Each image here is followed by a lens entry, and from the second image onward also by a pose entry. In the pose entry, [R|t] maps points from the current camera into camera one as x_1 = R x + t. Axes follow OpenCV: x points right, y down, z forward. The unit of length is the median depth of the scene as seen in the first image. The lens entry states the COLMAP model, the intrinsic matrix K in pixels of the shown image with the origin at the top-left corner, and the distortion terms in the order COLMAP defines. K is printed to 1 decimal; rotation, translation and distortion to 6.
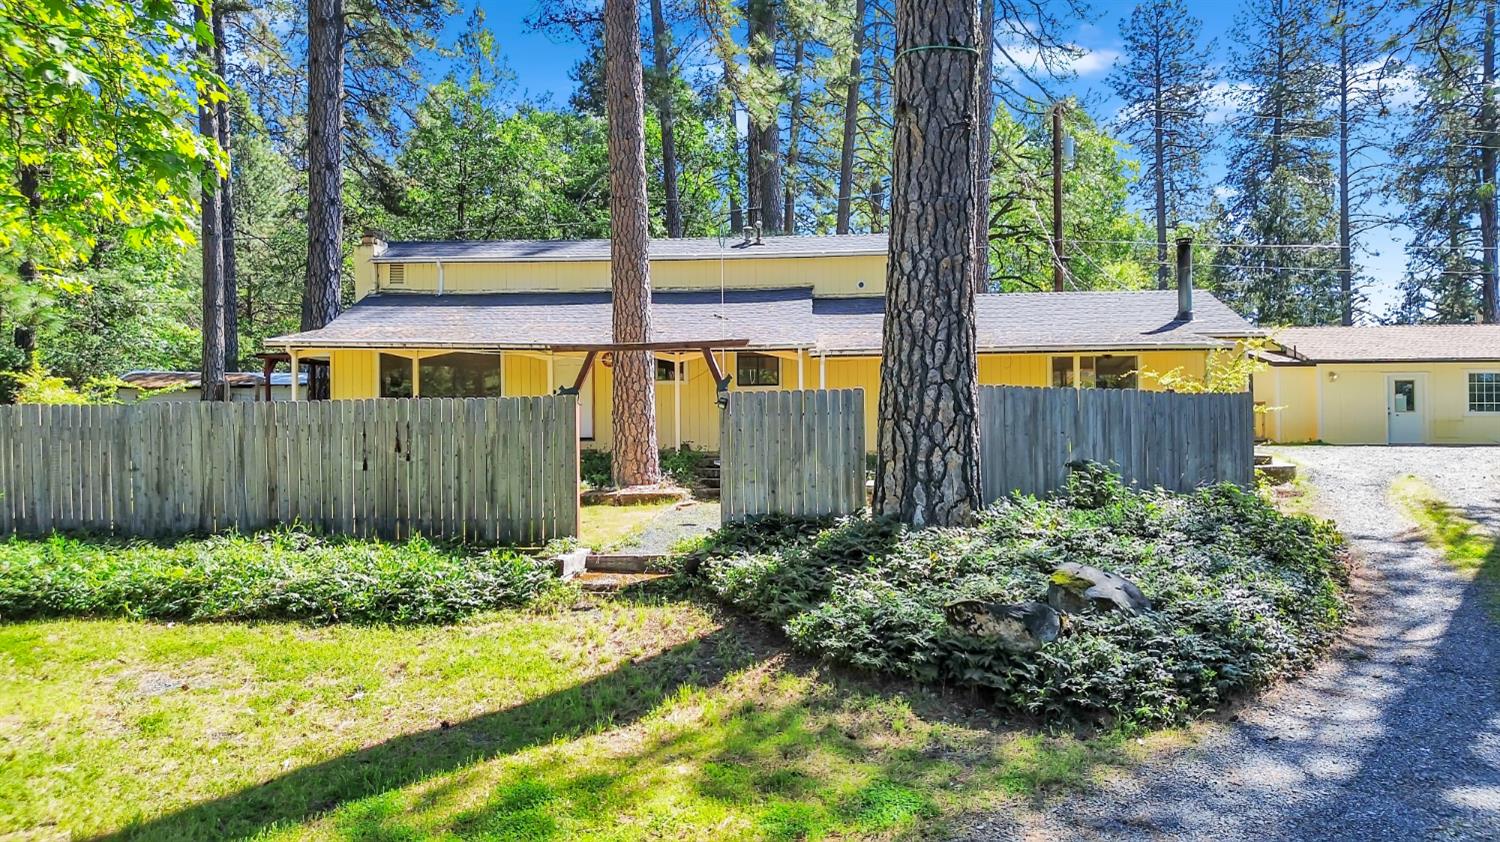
lens RADIAL K [[1078.9, 0, 750.5], [0, 1078.9, 422.1], [0, 0, 1]] dist [0.043578, 0.002881]
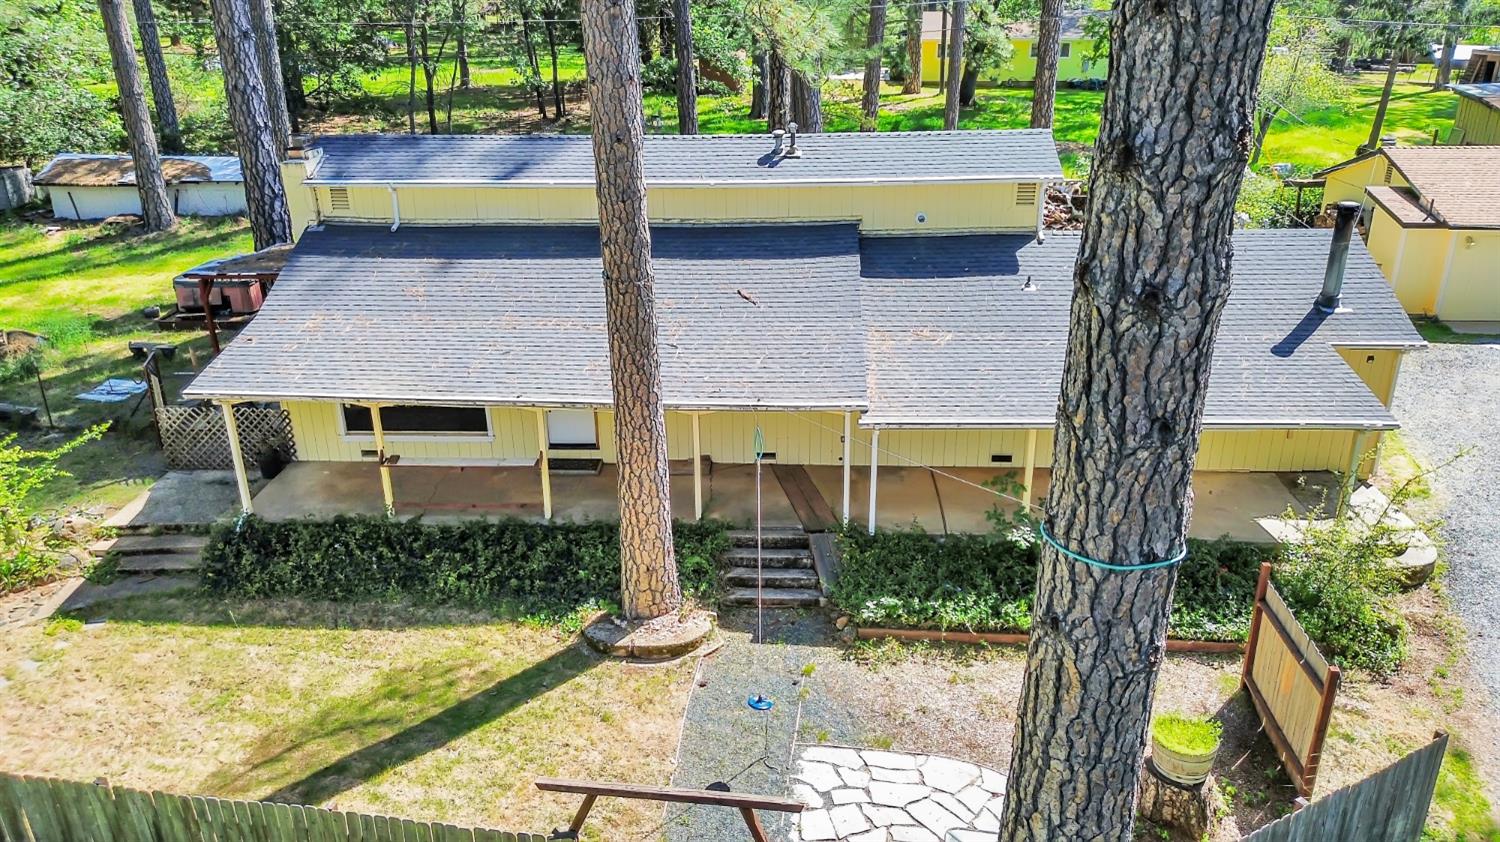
lens RADIAL K [[1078.9, 0, 751.6], [0, 1078.9, 421.4], [0, 0, 1]] dist [0.043578, 0.002881]
pose [[0.999961, 0.003673, -0.007987, -0.035317], [-0.000355, 0.924675, 0.380757, -0.655819], [0.008784, -0.380740, 0.924641, 0.451607]]
